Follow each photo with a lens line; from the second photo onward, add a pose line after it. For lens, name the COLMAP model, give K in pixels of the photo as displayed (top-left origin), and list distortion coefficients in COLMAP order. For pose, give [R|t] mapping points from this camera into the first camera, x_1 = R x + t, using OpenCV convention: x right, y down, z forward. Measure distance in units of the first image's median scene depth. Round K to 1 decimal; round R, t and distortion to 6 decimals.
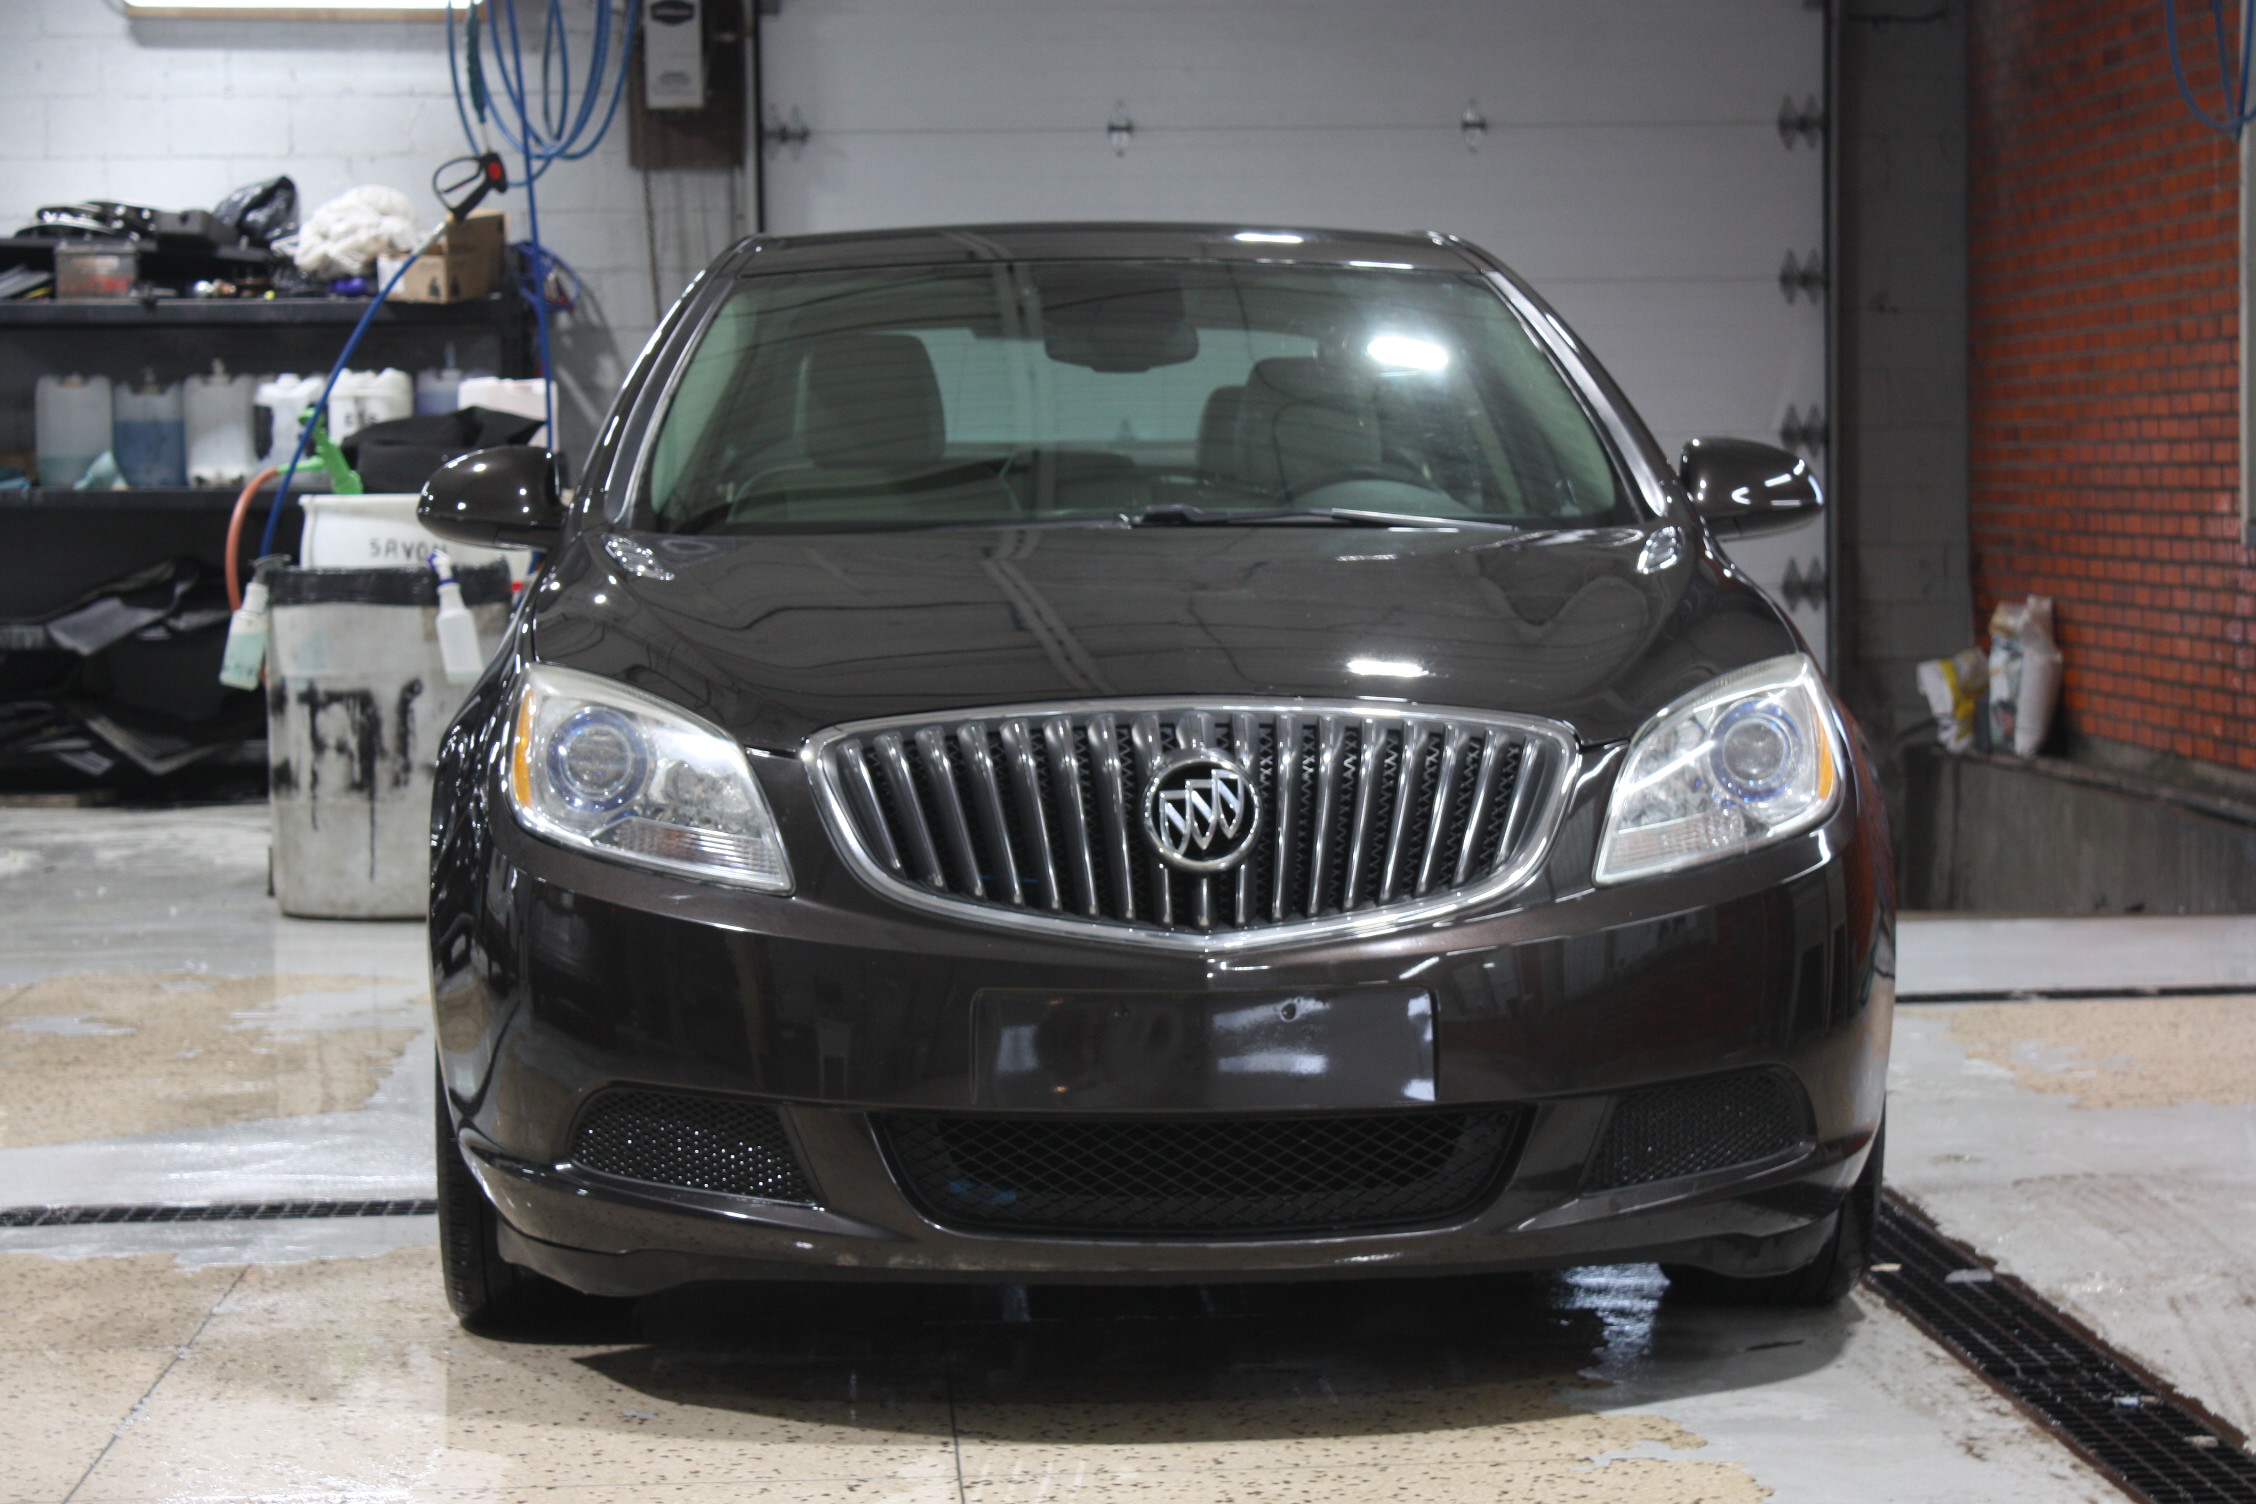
lens RADIAL K [[4906.4, 0, 1128.0], [0, 4906.4, 752.0], [0, 0, 1]] dist [0.032767, 0.110509]
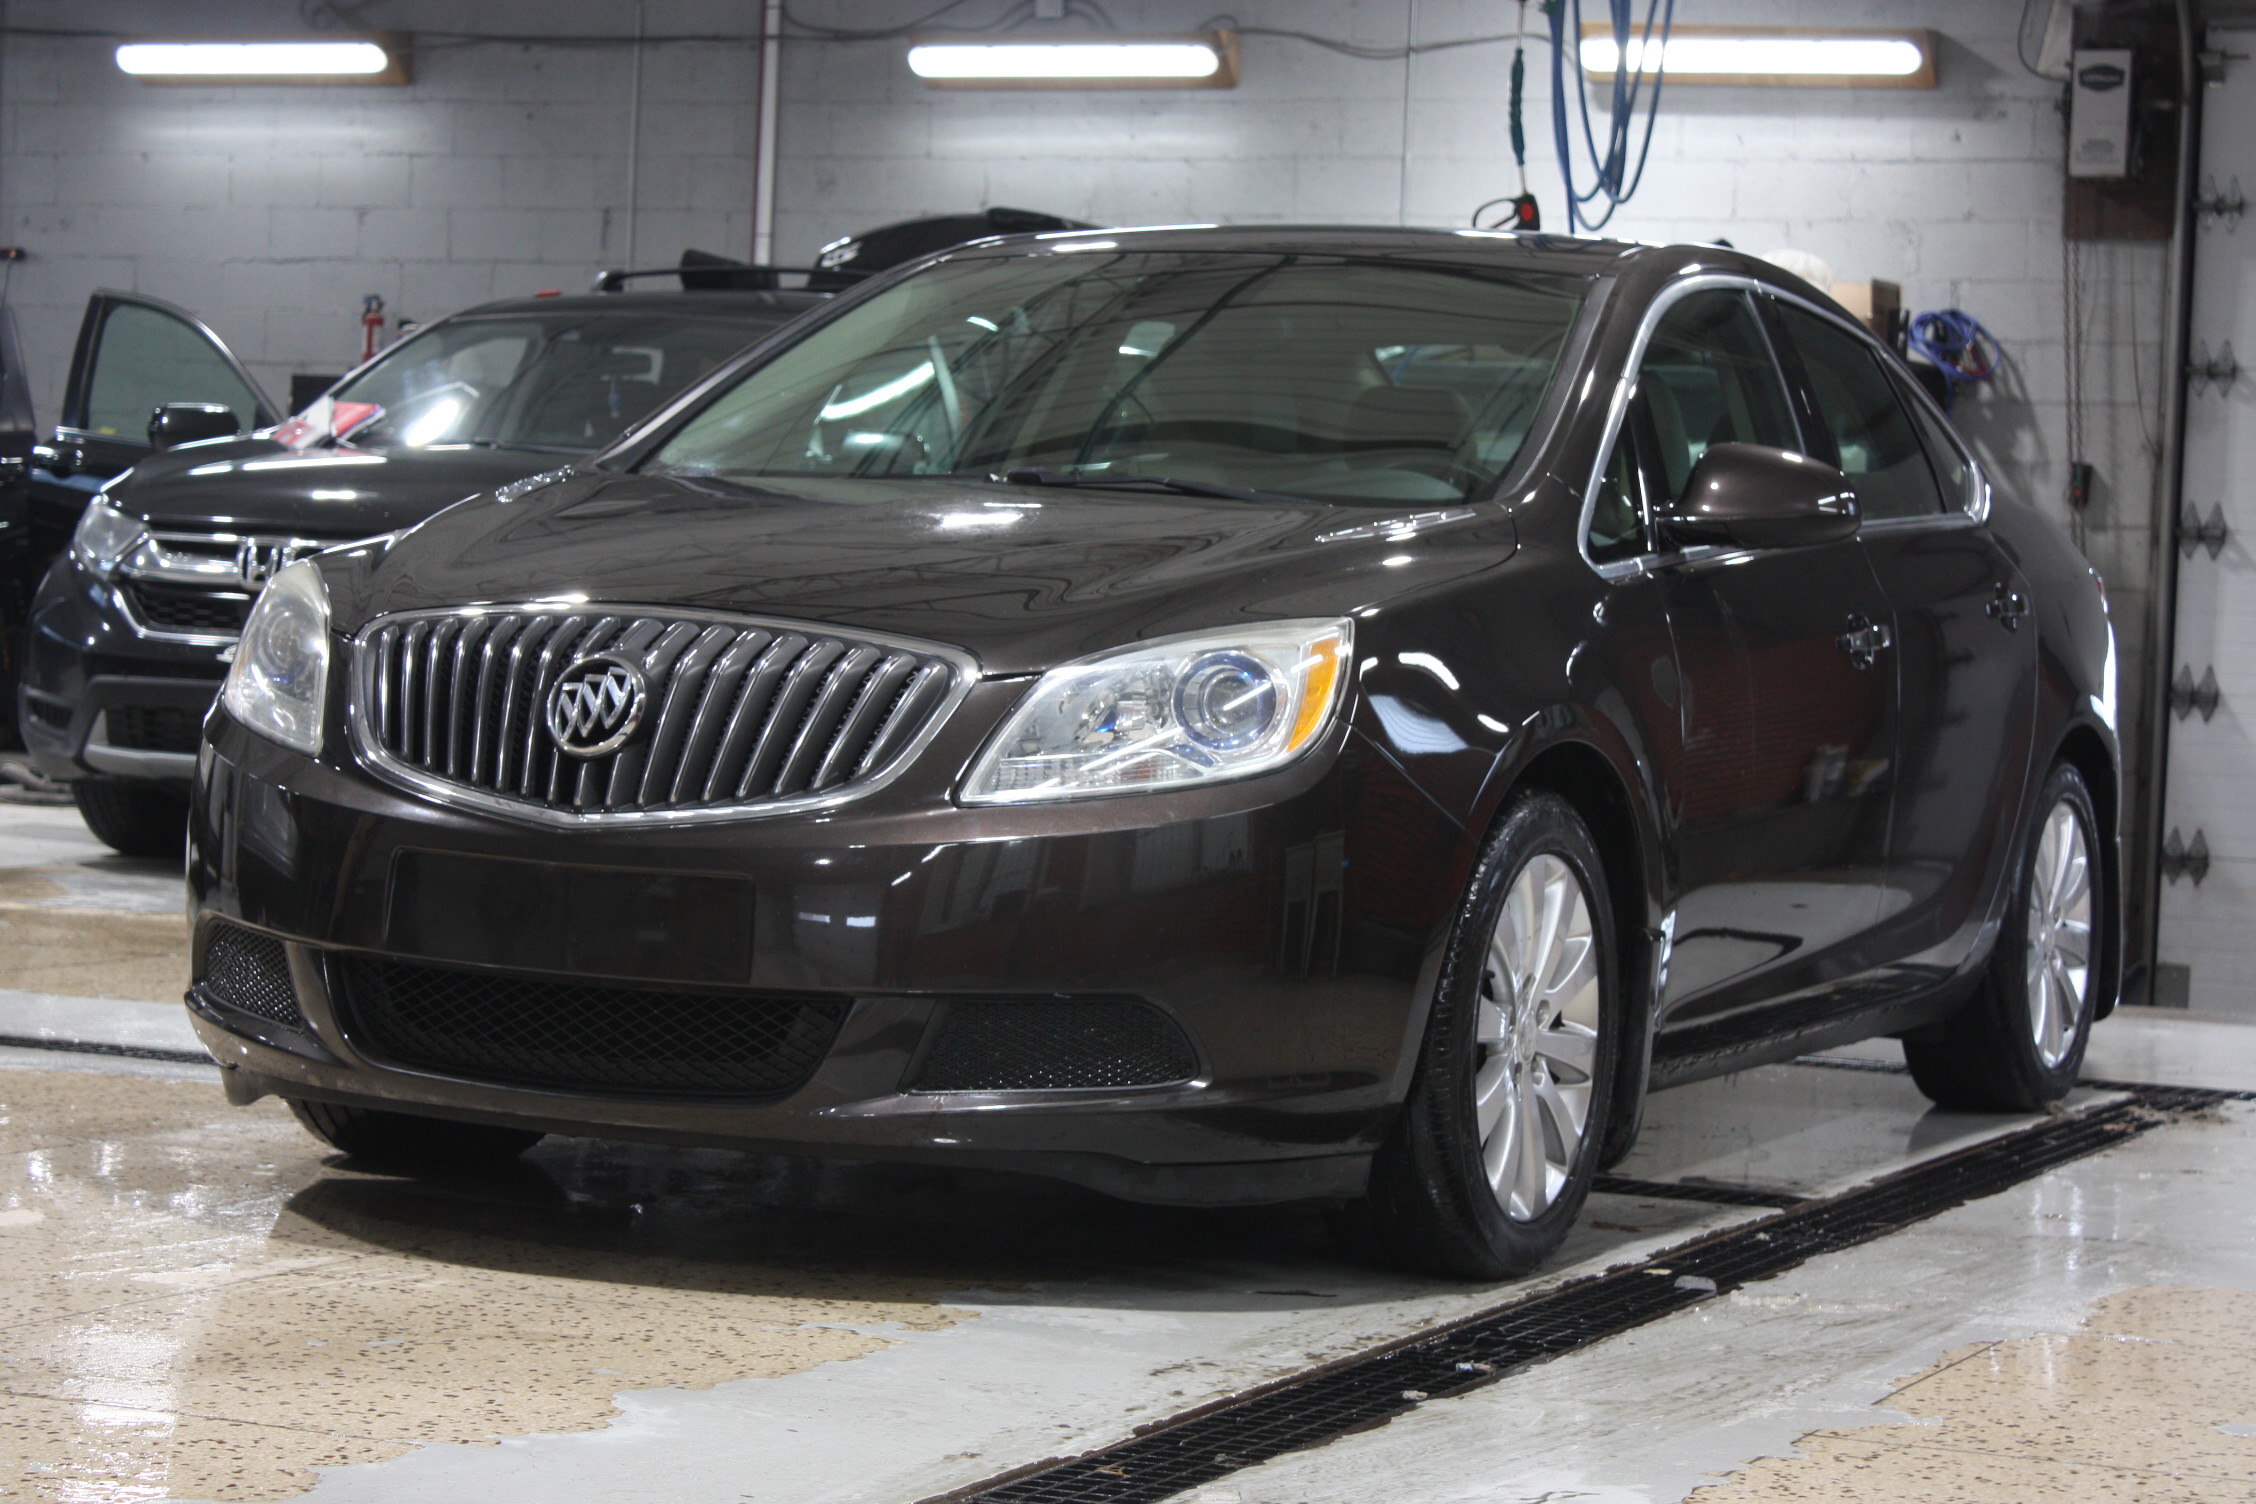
lens RADIAL K [[5184.0, 0, 1128.0], [0, 5184.0, 752.0], [0, 0, 1]] dist [0.015952, 0.230170]
pose [[0.877365, 0.067344, -0.475075, 0.233614], [-0.082247, 0.996555, -0.010628, 0.008857], [0.472723, 0.048398, 0.879881, 0.011706]]
